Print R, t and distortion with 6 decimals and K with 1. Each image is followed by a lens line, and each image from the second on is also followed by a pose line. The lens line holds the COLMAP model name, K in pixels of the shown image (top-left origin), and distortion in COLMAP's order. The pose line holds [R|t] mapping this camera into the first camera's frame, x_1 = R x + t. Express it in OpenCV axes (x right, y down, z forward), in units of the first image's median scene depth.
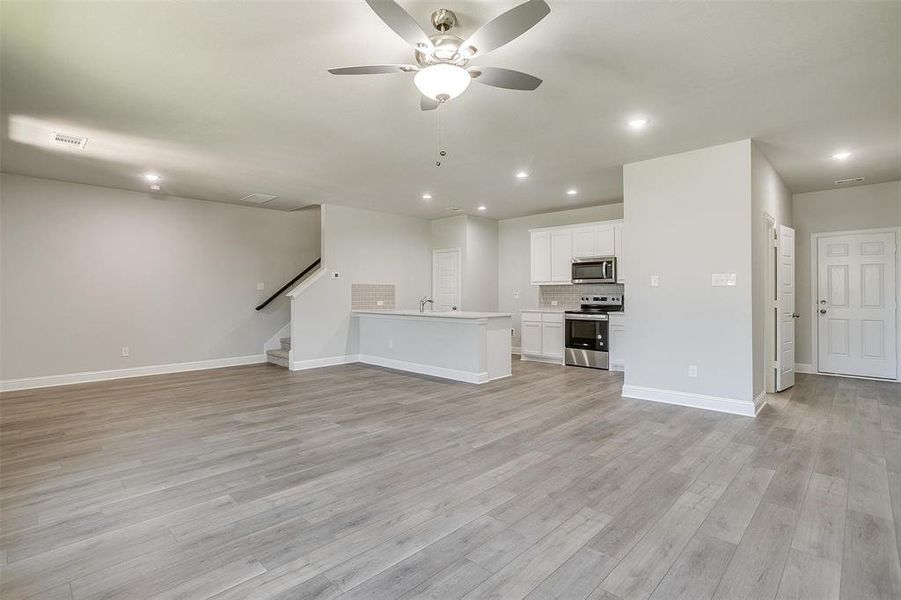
lens RADIAL K [[429.8, 0, 446.7], [0, 429.8, 291.7], [0, 0, 1]] dist [-0.055777, 0.000131]
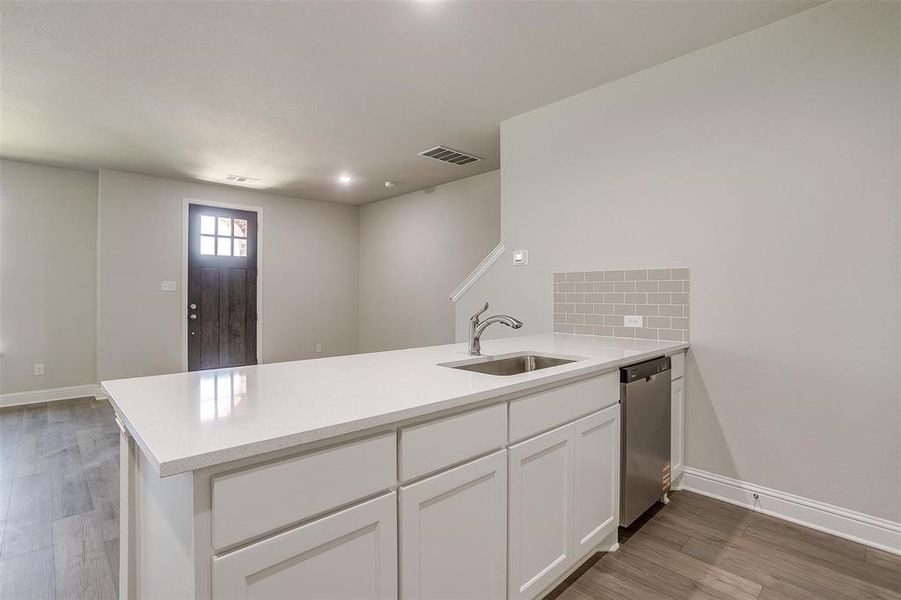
lens RADIAL K [[429.8, 0, 446.7], [0, 429.8, 291.7], [0, 0, 1]] dist [-0.055777, 0.000131]
pose [[-0.019680, -0.002604, -0.999803, 0.449921], [0.008408, 0.999961, -0.002770, 0.002709], [0.999771, -0.008461, -0.019657, 1.840430]]
